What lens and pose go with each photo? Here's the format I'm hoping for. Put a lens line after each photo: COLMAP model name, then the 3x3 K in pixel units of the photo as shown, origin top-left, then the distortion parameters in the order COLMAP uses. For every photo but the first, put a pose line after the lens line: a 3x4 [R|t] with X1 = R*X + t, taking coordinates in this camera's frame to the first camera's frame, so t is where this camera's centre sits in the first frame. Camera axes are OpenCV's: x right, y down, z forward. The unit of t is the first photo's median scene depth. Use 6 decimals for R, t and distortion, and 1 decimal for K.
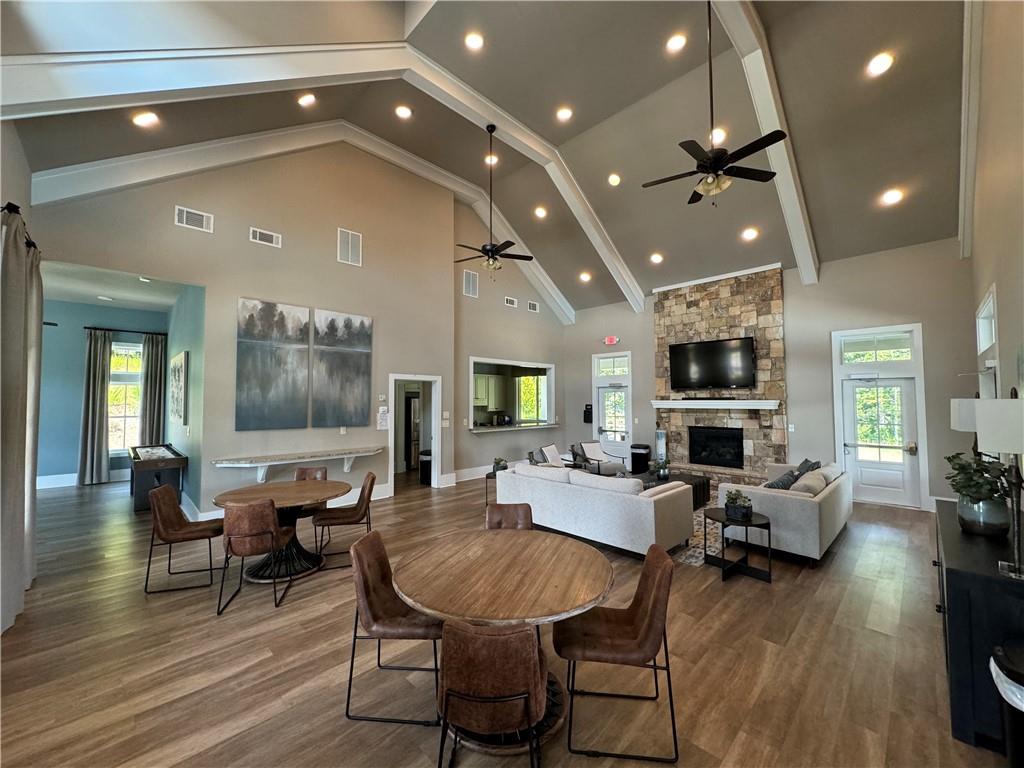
lens RADIAL K [[405.5, 0, 512.0], [0, 405.5, 384.0], [0, 0, 1]] dist [-0.001255, -0.000334]
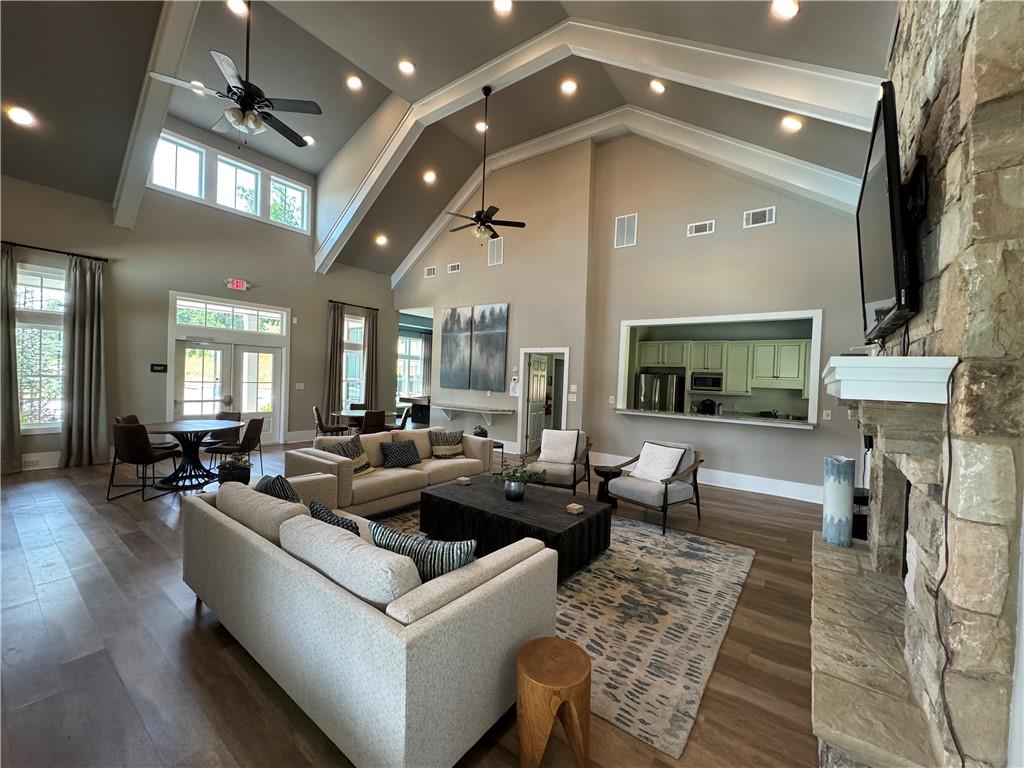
lens RADIAL K [[405.5, 0, 512.0], [0, 405.5, 384.0], [0, 0, 1]] dist [-0.001255, -0.000334]
pose [[0.150916, 0.021665, -0.988309, 0.891633], [0.005174, 0.999729, 0.022705, 0.053440], [0.988533, -0.008540, 0.150763, 0.858777]]
